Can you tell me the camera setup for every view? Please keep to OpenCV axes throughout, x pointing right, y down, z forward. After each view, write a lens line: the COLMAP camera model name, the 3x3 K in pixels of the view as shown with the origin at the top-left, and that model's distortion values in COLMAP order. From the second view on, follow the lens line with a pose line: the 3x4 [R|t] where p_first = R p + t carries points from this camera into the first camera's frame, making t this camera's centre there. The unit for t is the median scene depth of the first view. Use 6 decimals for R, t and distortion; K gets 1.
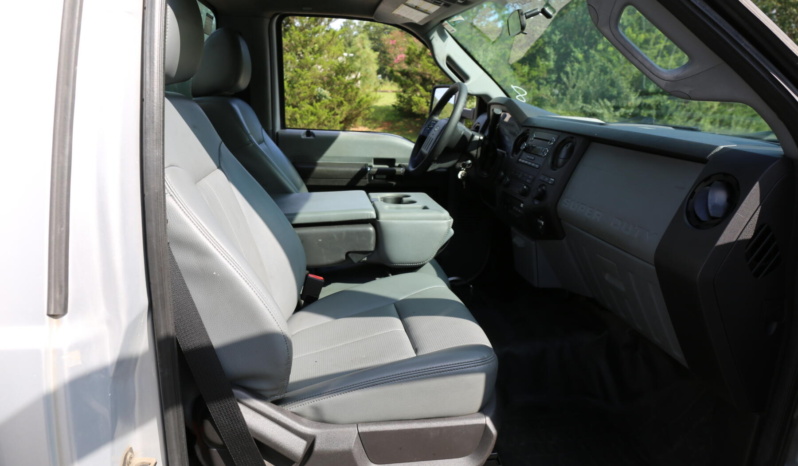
lens RADIAL K [[537.7, 0, 396.2], [0, 537.7, 233.3], [0, 0, 1]] dist [-0.101832, 0.078250]
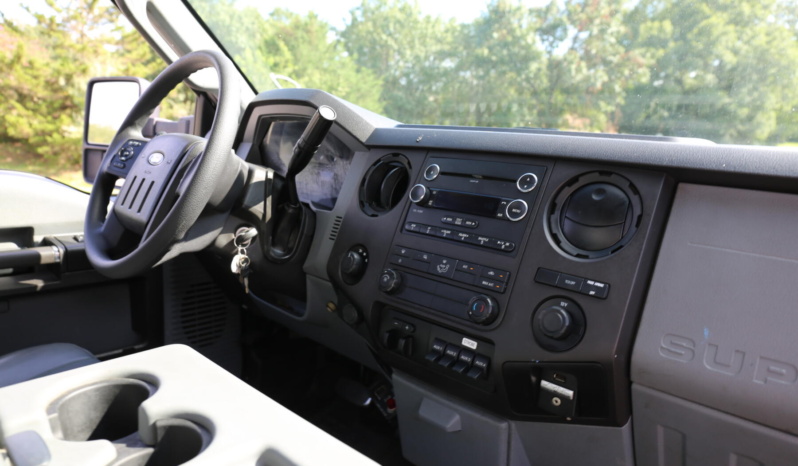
lens RADIAL K [[537.7, 0, 396.2], [0, 537.7, 233.3], [0, 0, 1]] dist [-0.101832, 0.078250]
pose [[0.786190, -0.104778, 0.609038, -0.035458], [0.129729, 0.991545, 0.003120, -0.117904], [-0.604215, 0.076558, 0.793135, 0.583756]]
